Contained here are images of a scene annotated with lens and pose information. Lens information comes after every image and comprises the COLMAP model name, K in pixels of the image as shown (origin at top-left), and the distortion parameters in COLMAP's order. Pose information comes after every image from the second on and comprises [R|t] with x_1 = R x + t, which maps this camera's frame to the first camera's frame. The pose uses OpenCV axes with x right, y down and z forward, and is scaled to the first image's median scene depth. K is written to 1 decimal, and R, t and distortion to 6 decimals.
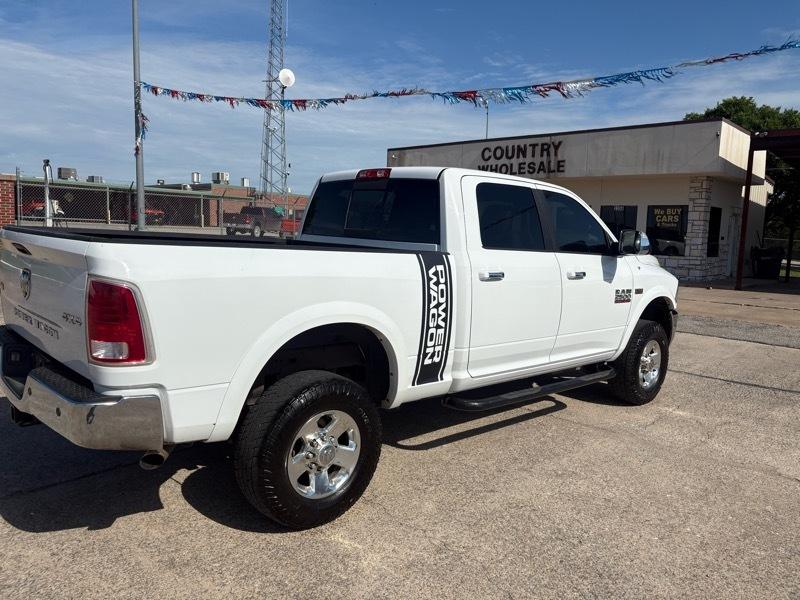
lens RADIAL K [[602.3, 0, 408.3], [0, 602.3, 303.6], [0, 0, 1]] dist [0.017052, 0.000789]
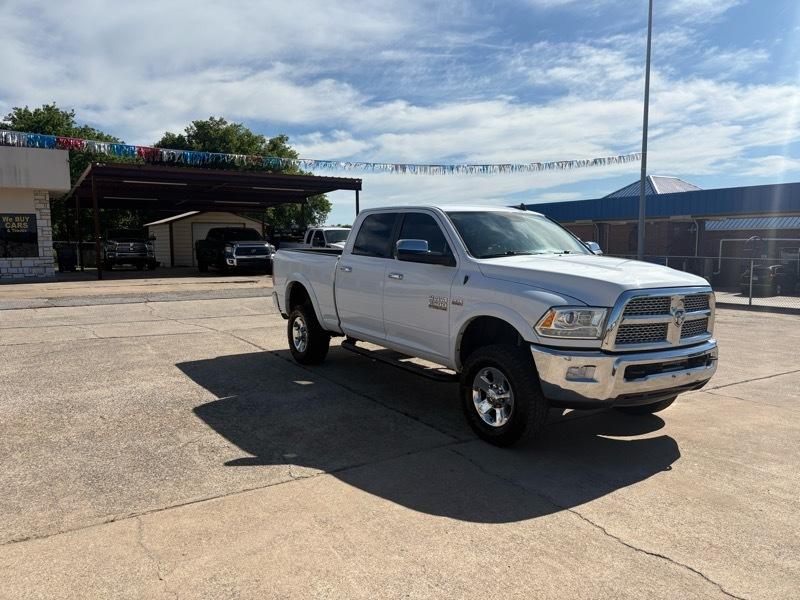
lens RADIAL K [[602.3, 0, 403.4], [0, 602.3, 299.1], [0, 0, 1]] dist [0.050456, -0.060028]
pose [[0.259036, -0.127006, 0.957481, -0.469867], [0.127676, 0.987120, 0.096396, -0.019233], [-0.957392, 0.097278, 0.271916, 0.000072]]
